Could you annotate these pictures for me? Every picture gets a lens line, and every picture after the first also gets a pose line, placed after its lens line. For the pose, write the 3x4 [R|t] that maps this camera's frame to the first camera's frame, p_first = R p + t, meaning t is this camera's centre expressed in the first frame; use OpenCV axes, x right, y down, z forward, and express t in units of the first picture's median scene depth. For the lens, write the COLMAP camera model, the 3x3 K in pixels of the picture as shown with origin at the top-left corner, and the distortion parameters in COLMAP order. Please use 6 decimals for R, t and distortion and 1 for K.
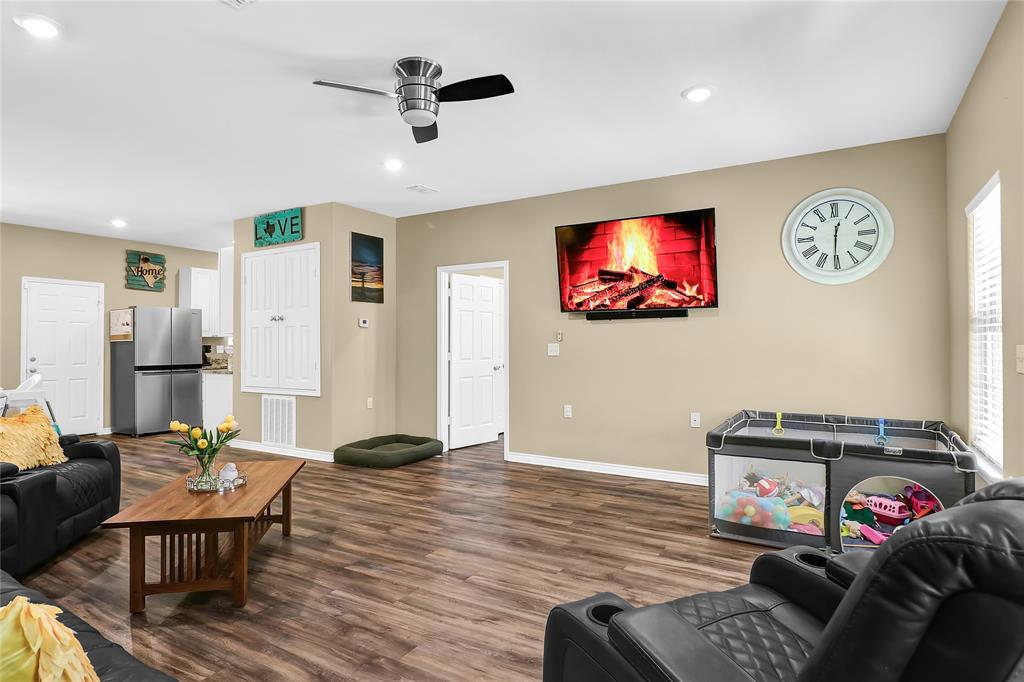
lens RADIAL K [[567.7, 0, 506.7], [0, 567.7, 341.7], [0, 0, 1]] dist [0.011656, -0.020257]
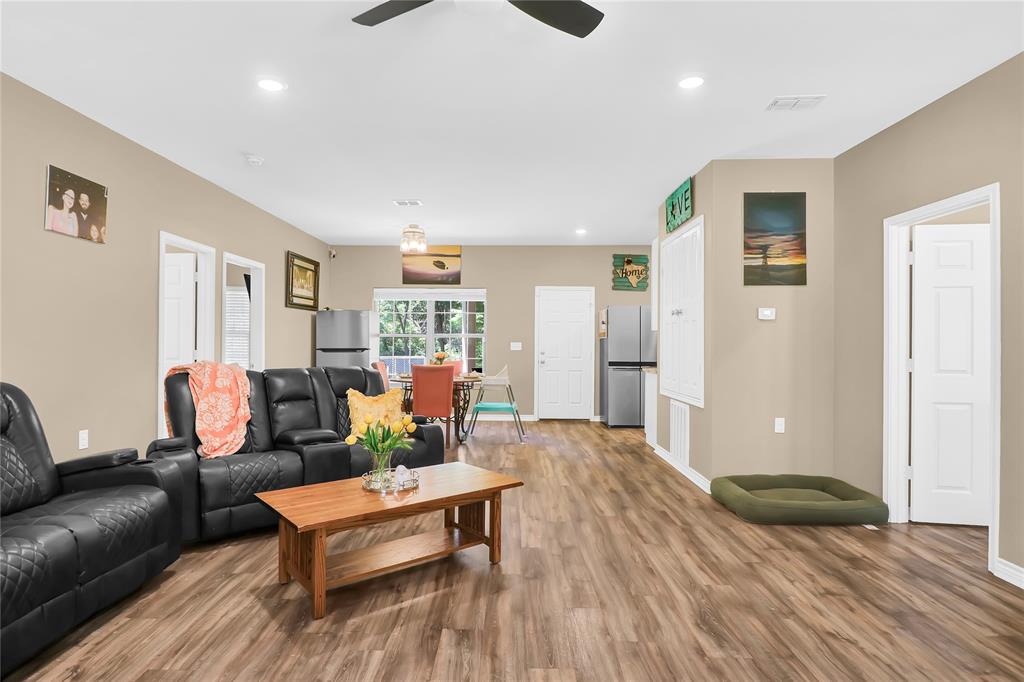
lens RADIAL K [[567.7, 0, 491.1], [0, 567.7, 336.0], [0, 0, 1]] dist [0.011656, -0.020257]
pose [[0.490322, -0.000693, -0.871541, 0.215835], [-0.005884, 0.999974, -0.004106, 0.000126], [0.871521, 0.007142, 0.490305, 0.343784]]
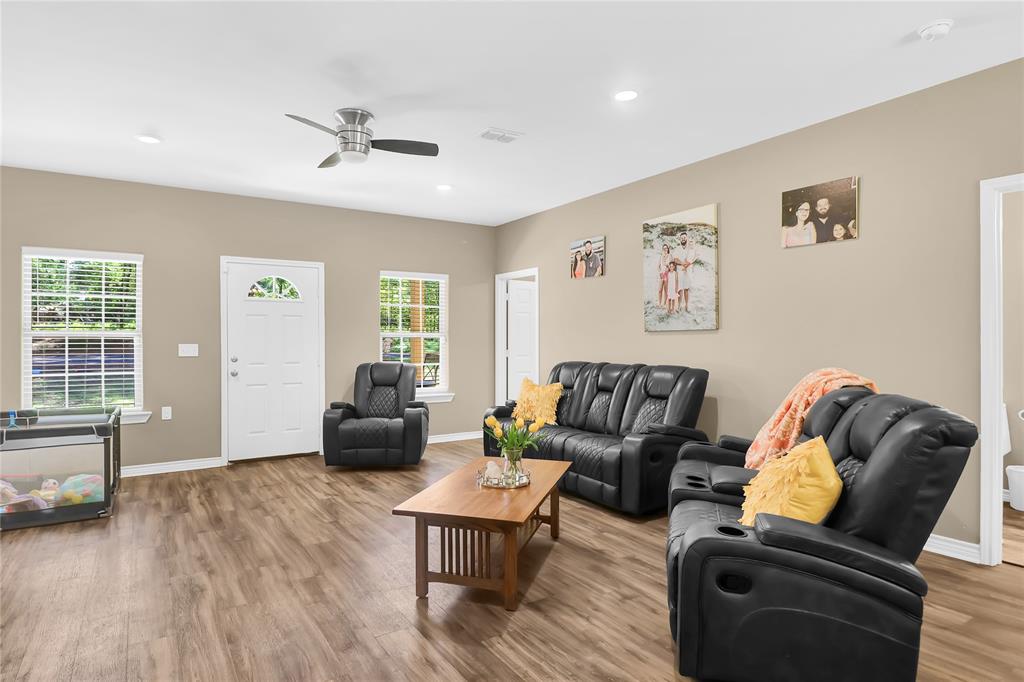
lens RADIAL K [[567.7, 0, 497.8], [0, 567.7, 341.5], [0, 0, 1]] dist [0.011656, -0.020257]
pose [[-0.893194, 0.008332, 0.449595, -0.491788], [0.007819, 0.999965, -0.002997, 0.003251], [-0.449604, 0.000838, -0.893227, 0.978491]]
